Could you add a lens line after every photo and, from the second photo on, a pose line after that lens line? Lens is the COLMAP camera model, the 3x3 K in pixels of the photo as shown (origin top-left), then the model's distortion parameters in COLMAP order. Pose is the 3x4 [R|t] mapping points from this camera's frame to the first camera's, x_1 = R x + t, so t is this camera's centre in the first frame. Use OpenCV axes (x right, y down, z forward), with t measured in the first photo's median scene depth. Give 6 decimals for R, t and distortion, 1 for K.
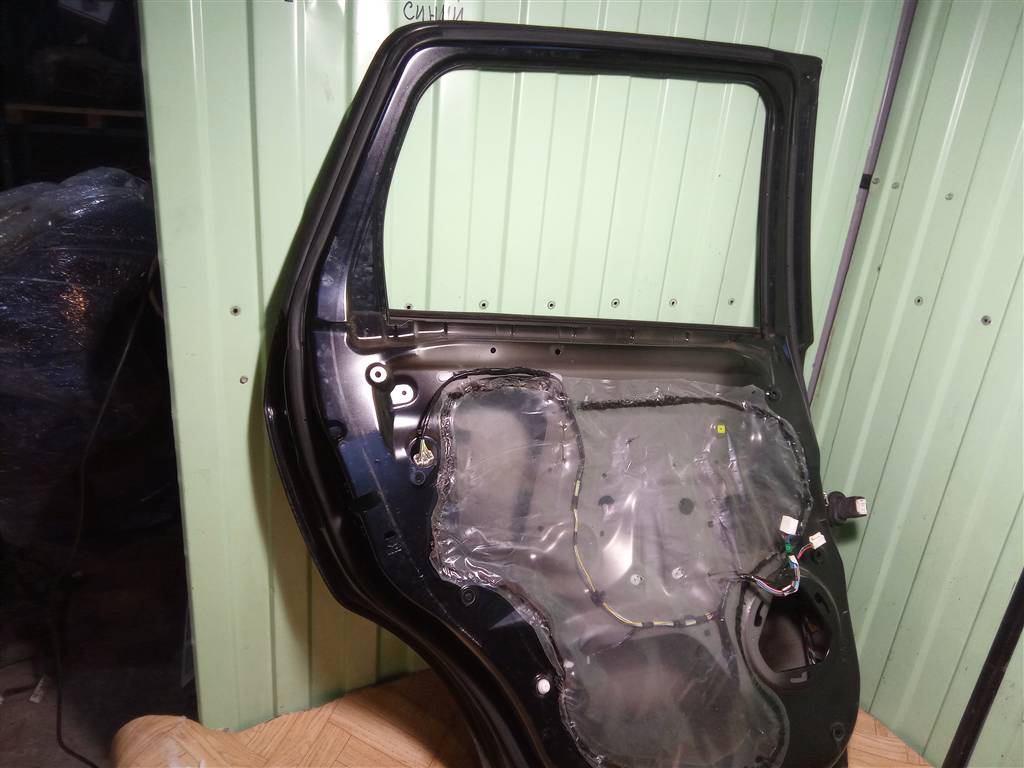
lens RADIAL K [[733.0, 0, 512.3], [0, 733.0, 391.8], [0, 0, 1]] dist [0.042228, -0.058271]
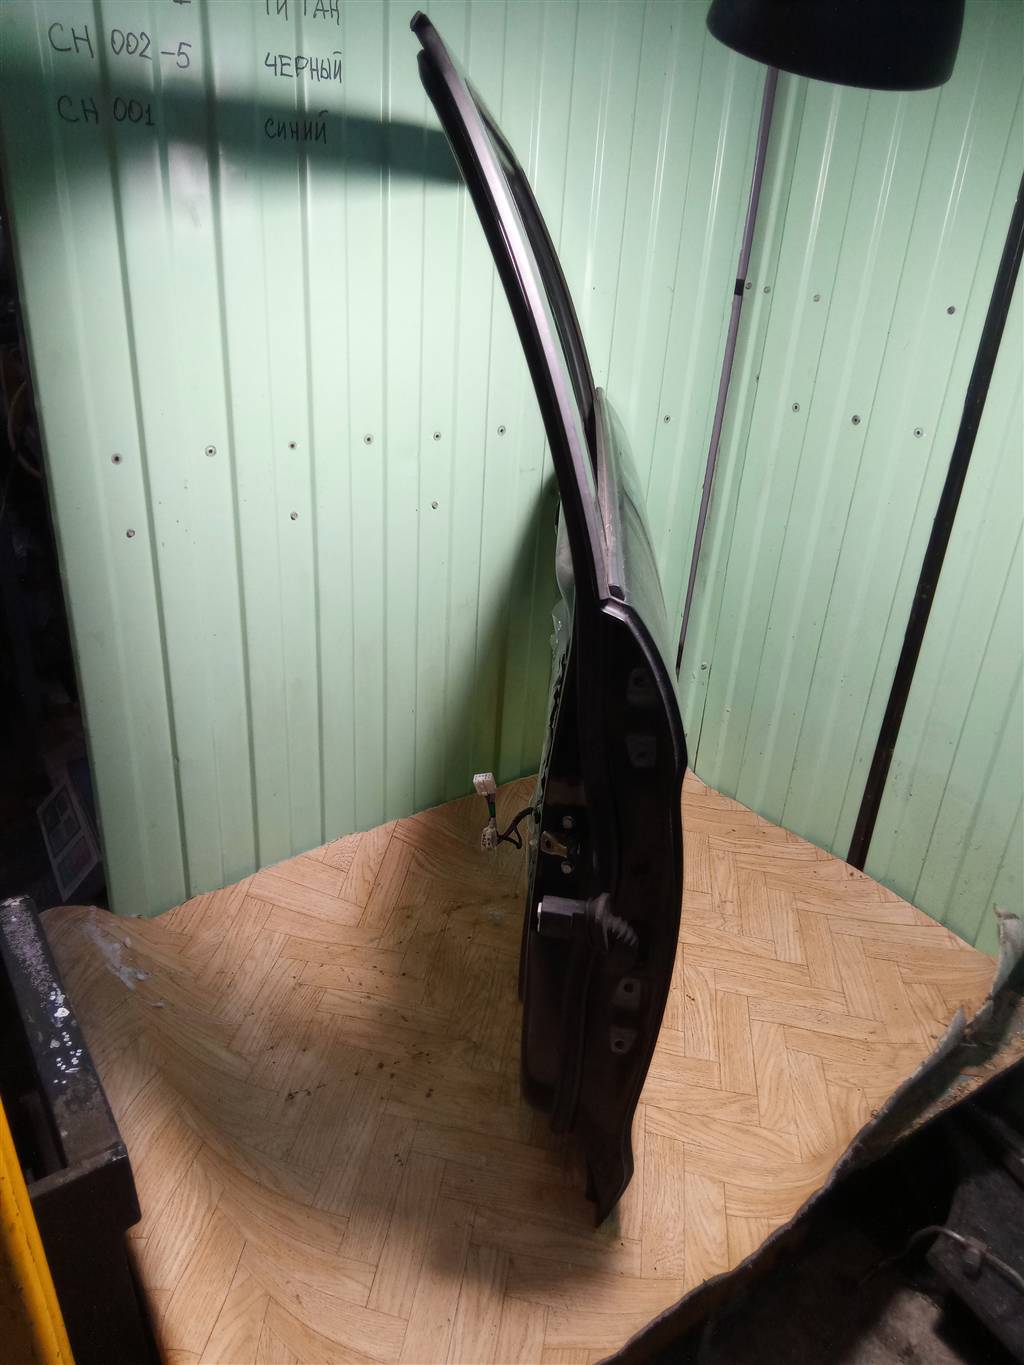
lens RADIAL K [[977.2, 0, 494.5], [0, 977.2, 686.5], [0, 0, 1]] dist [0.042228, -0.058271]
pose [[0.983181, -0.108827, 0.146672, -0.096421], [0.094736, 0.990480, 0.099872, 0.086377], [-0.156144, -0.084297, 0.984131, -0.302522]]
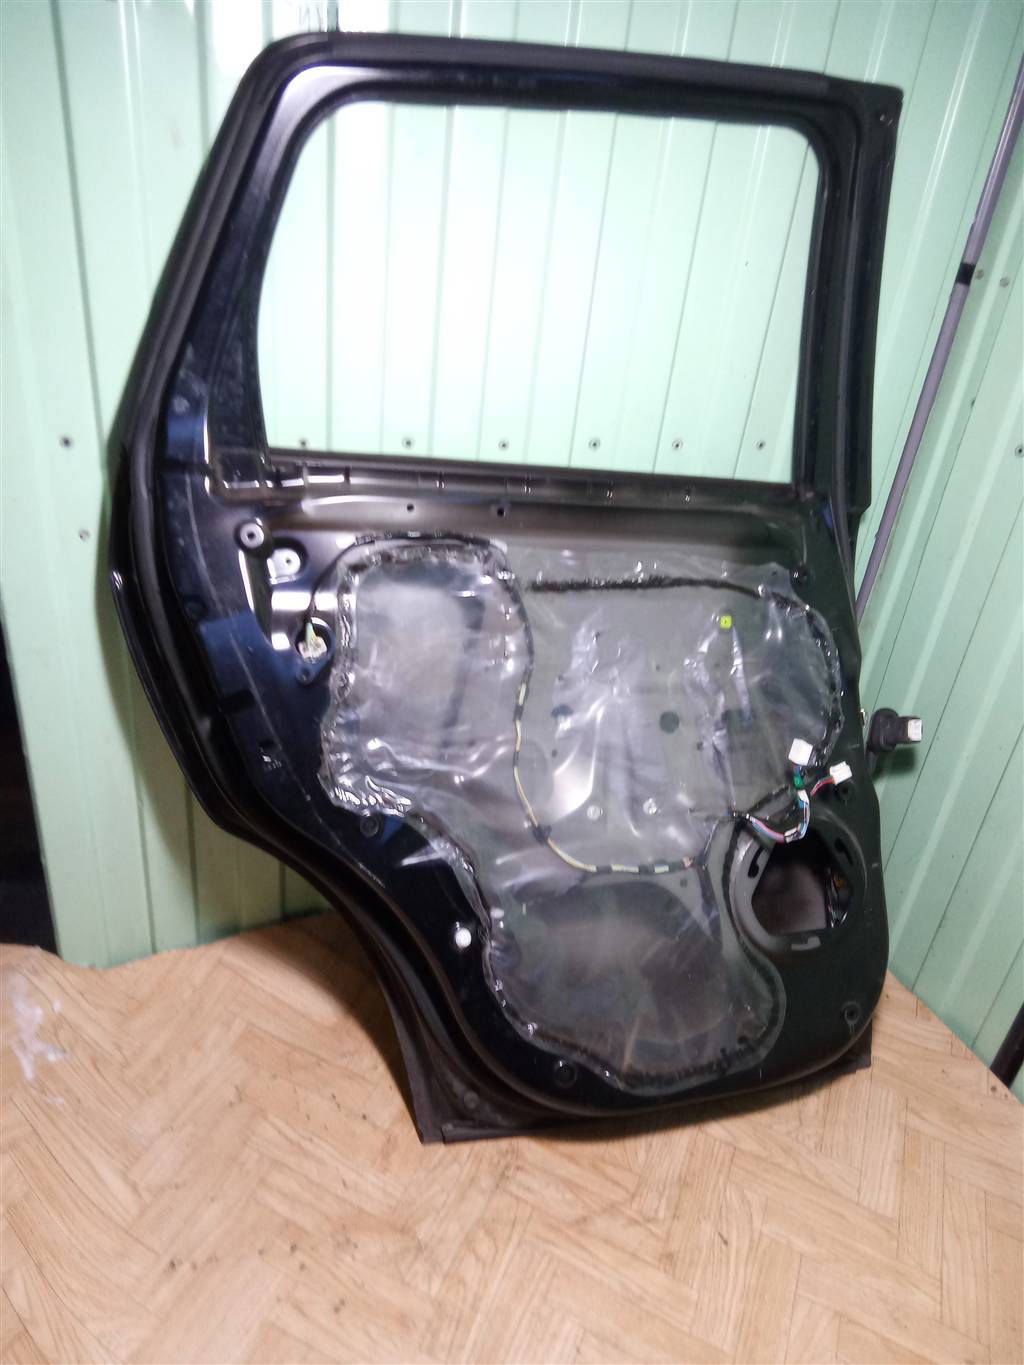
lens RADIAL K [[977.2, 0, 492.4], [0, 977.2, 684.6], [0, 0, 1]] dist [0.042228, -0.058271]
pose [[0.997943, 0.040720, -0.049513, 0.097610], [-0.033268, 0.989166, 0.142982, -0.019853], [0.054799, -0.141041, 0.988486, -0.004009]]
